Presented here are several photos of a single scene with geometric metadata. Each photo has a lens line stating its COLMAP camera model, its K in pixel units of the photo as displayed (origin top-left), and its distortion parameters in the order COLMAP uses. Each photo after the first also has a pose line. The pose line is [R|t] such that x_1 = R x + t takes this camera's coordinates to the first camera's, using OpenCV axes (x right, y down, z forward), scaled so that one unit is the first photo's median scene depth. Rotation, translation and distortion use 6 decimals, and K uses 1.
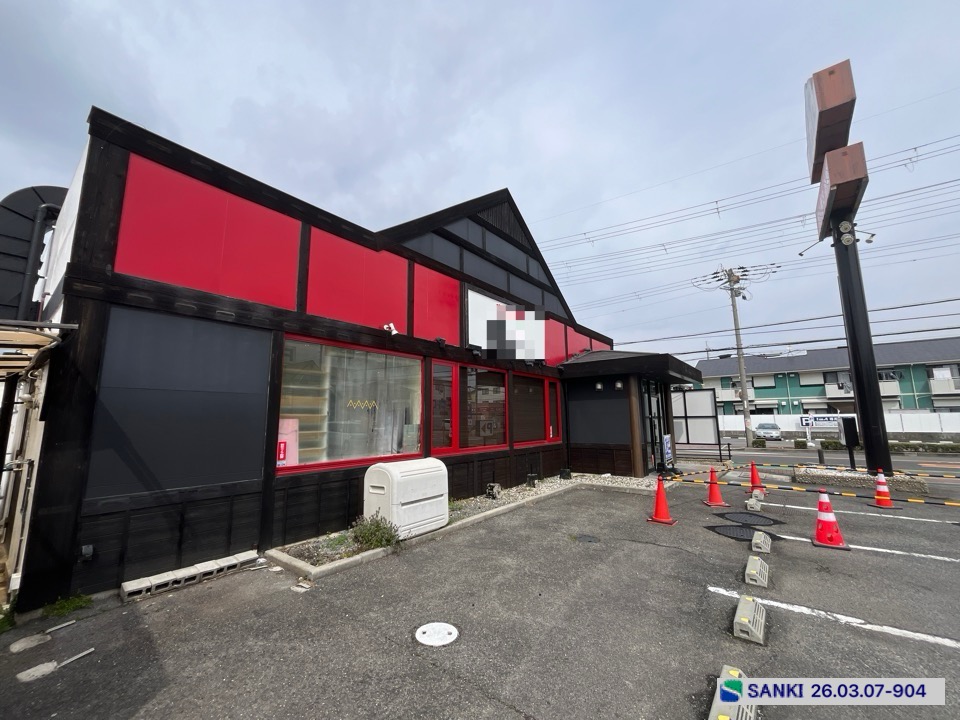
lens RADIAL K [[388.9, 0, 477.1], [0, 388.9, 360.1], [0, 0, 1]] dist [-0.002857, -0.000234]
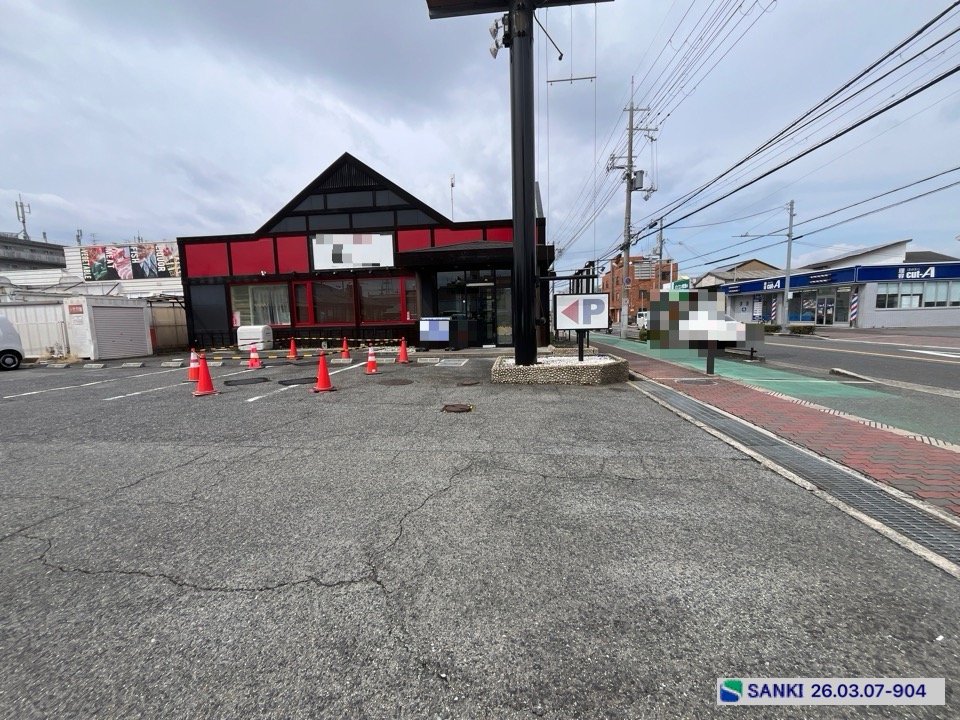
lens RADIAL K [[388.9, 0, 477.1], [0, 388.9, 360.1], [0, 0, 1]] dist [-0.002857, -0.000234]
pose [[0.537255, 0.085888, -0.839036, 2.589353], [0.147941, 0.969782, 0.194002, 0.172771], [0.830344, -0.228356, 0.508313, 0.757328]]
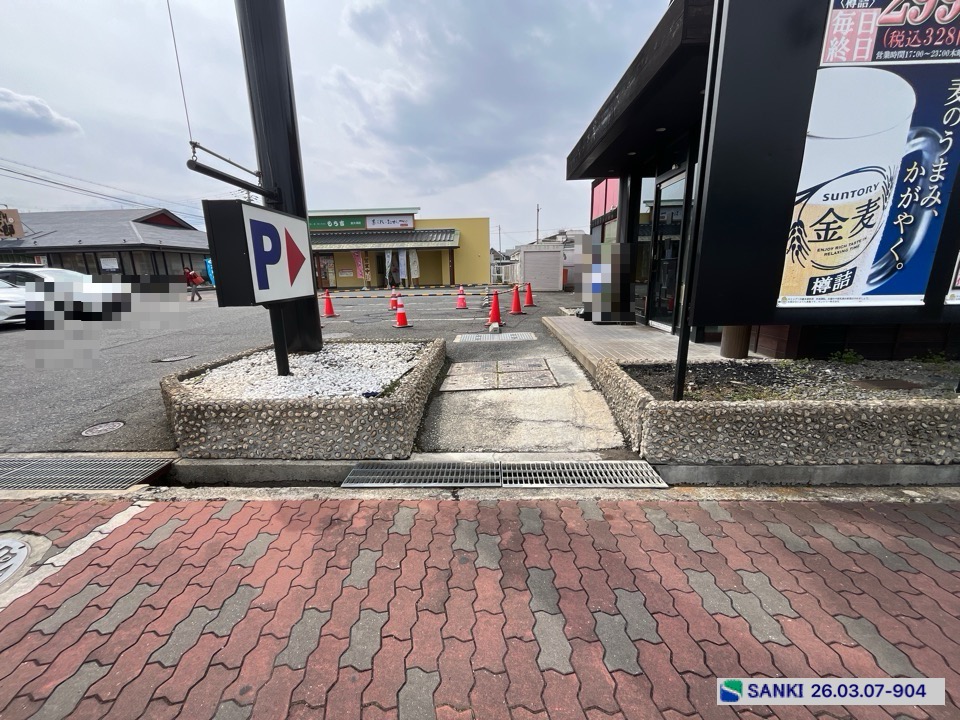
lens RADIAL K [[388.9, 0, 477.1], [0, 388.9, 360.1], [0, 0, 1]] dist [-0.002857, -0.000234]
pose [[-0.805073, 0.157007, -0.572020, 1.765366], [0.115100, 0.987354, 0.109013, 0.435735], [0.581902, 0.021924, -0.812963, 2.351526]]
